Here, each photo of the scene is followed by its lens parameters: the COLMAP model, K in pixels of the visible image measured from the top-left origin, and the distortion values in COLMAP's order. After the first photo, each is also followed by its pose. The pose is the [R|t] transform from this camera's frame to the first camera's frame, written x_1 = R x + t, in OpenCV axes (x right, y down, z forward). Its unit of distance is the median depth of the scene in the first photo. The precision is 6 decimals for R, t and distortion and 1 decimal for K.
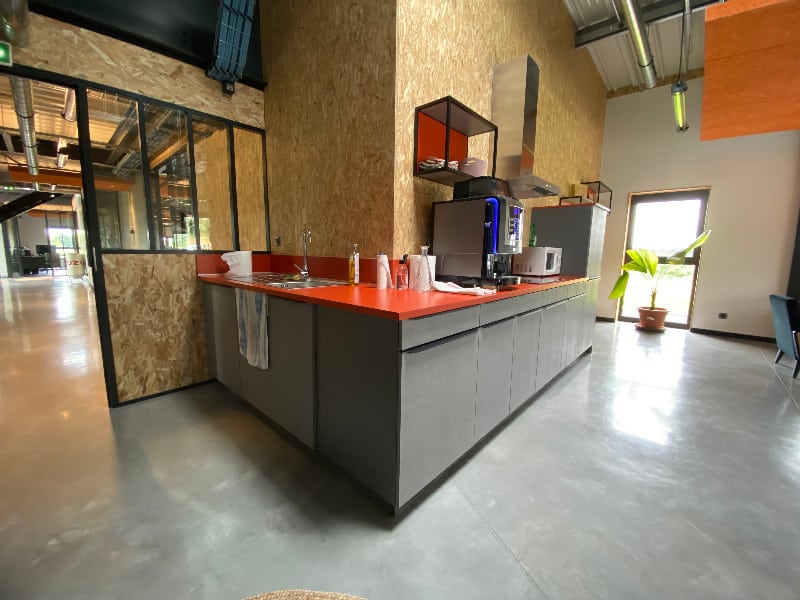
lens RADIAL K [[325.3, 0, 400.0], [0, 325.3, 300.0], [0, 0, 1]] dist [-0.001213, -0.000513]
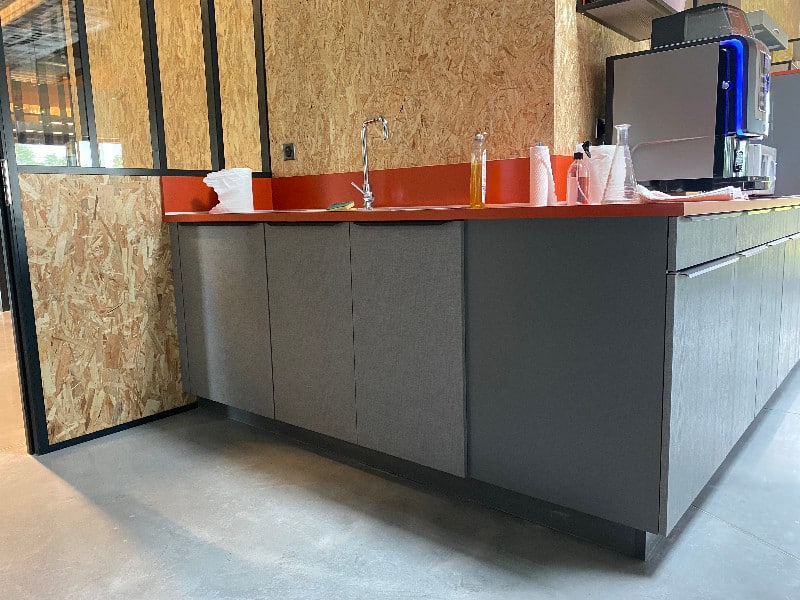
lens RADIAL K [[617.4, 0, 400.0], [0, 617.4, 300.0], [0, 0, 1]] dist [0.012417, -0.007397]
pose [[0.998147, -0.049981, 0.034697, -0.289857], [0.049967, 0.998750, 0.001273, 0.097250], [-0.034717, 0.000463, 0.999397, -0.073747]]
